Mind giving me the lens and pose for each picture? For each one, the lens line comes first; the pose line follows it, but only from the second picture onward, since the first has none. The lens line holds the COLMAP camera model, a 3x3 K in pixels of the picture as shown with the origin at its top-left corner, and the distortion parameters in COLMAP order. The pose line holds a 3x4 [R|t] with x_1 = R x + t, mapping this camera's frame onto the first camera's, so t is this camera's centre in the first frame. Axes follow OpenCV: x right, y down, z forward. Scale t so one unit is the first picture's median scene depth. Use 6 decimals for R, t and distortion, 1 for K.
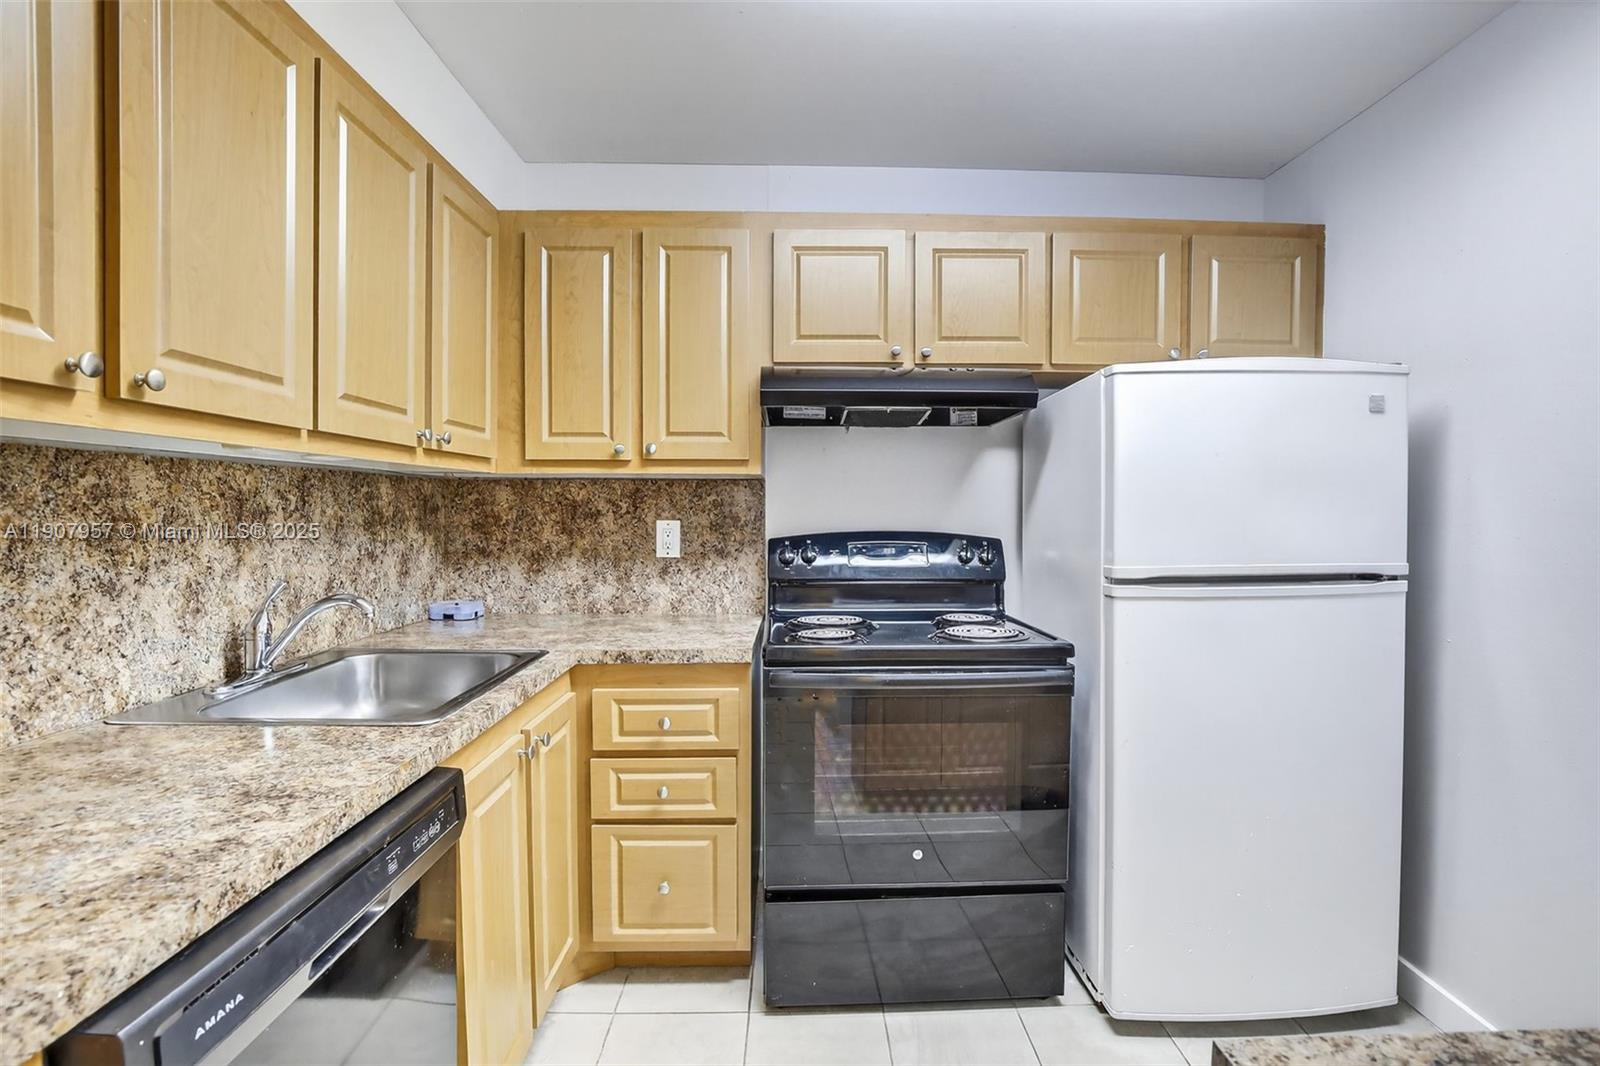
lens RADIAL K [[732.0, 0, 818.0], [0, 732.0, 538.3], [0, 0, 1]] dist [-0.041037, 0.010019]
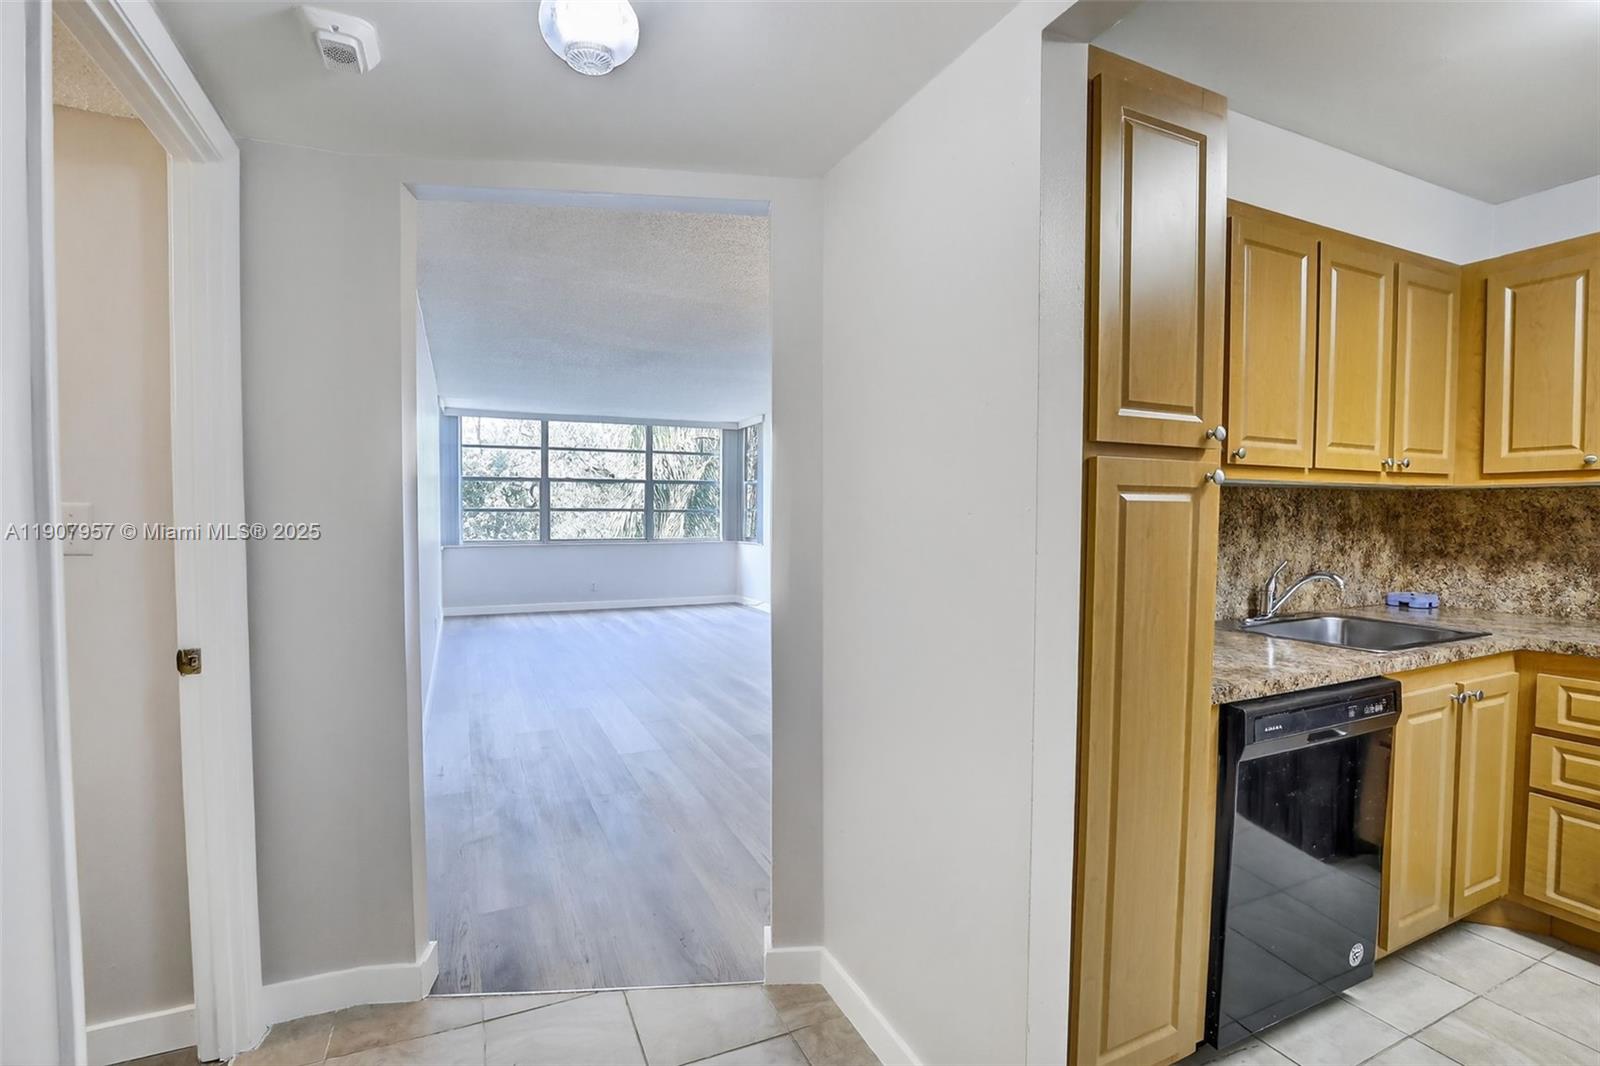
lens RADIAL K [[732.0, 0, 818.0], [0, 732.0, 538.3], [0, 0, 1]] dist [-0.041037, 0.010019]
pose [[0.386959, 0.028168, -0.921666, 0.273064], [-0.036510, 0.999218, 0.015210, 0.019341], [0.921374, 0.027764, 0.387685, -0.482932]]
